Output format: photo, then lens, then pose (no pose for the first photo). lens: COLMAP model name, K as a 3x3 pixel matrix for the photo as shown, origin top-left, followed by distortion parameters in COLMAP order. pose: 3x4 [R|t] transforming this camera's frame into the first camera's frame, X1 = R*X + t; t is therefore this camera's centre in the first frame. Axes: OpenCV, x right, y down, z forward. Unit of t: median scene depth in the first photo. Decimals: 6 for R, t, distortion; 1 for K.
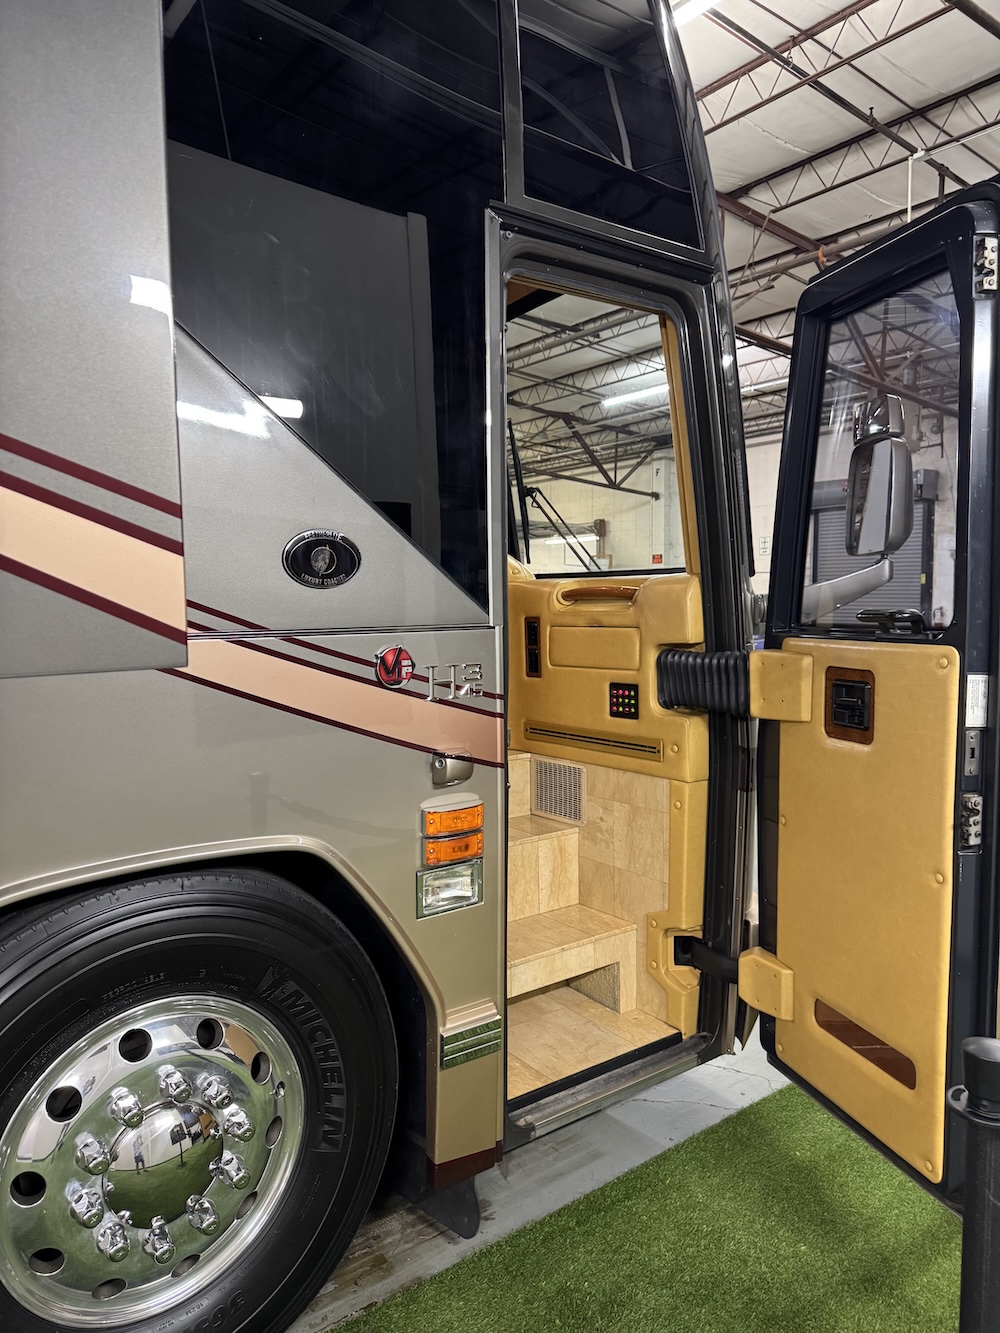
lens RADIAL K [[933.3, 0, 503.0], [0, 933.3, 669.9], [0, 0, 1]] dist [0.030046, -0.041543]
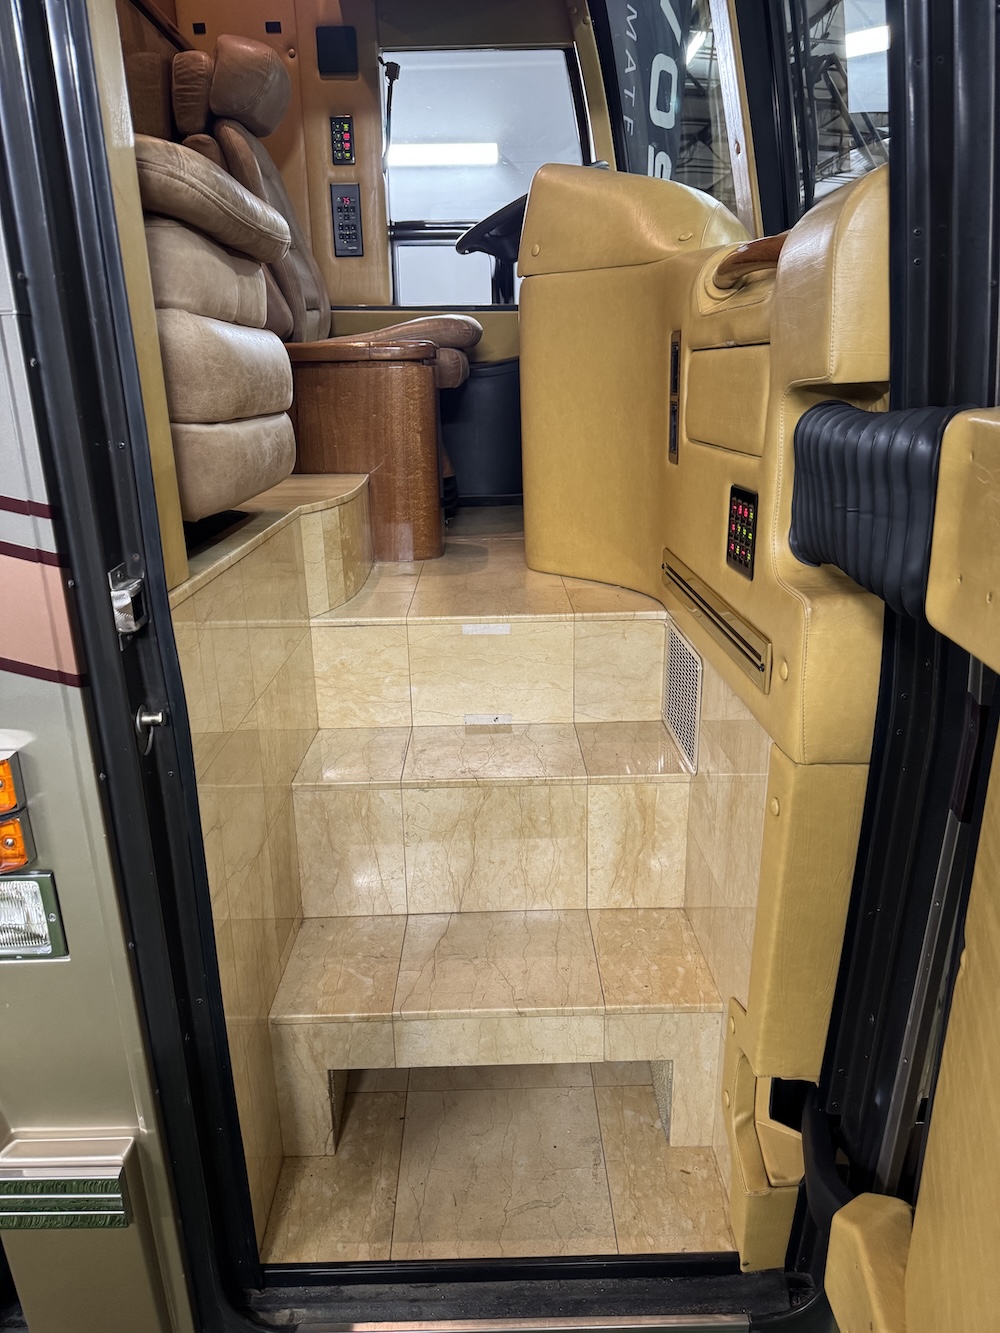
lens RADIAL K [[933.3, 0, 493.5], [0, 933.3, 687.0], [0, 0, 1]] dist [0.030046, -0.041543]
pose [[0.810667, 0.179338, -0.557365, 0.290450], [-0.029113, 0.963105, 0.267545, -0.009063], [0.584783, -0.200664, 0.785979, 0.594734]]
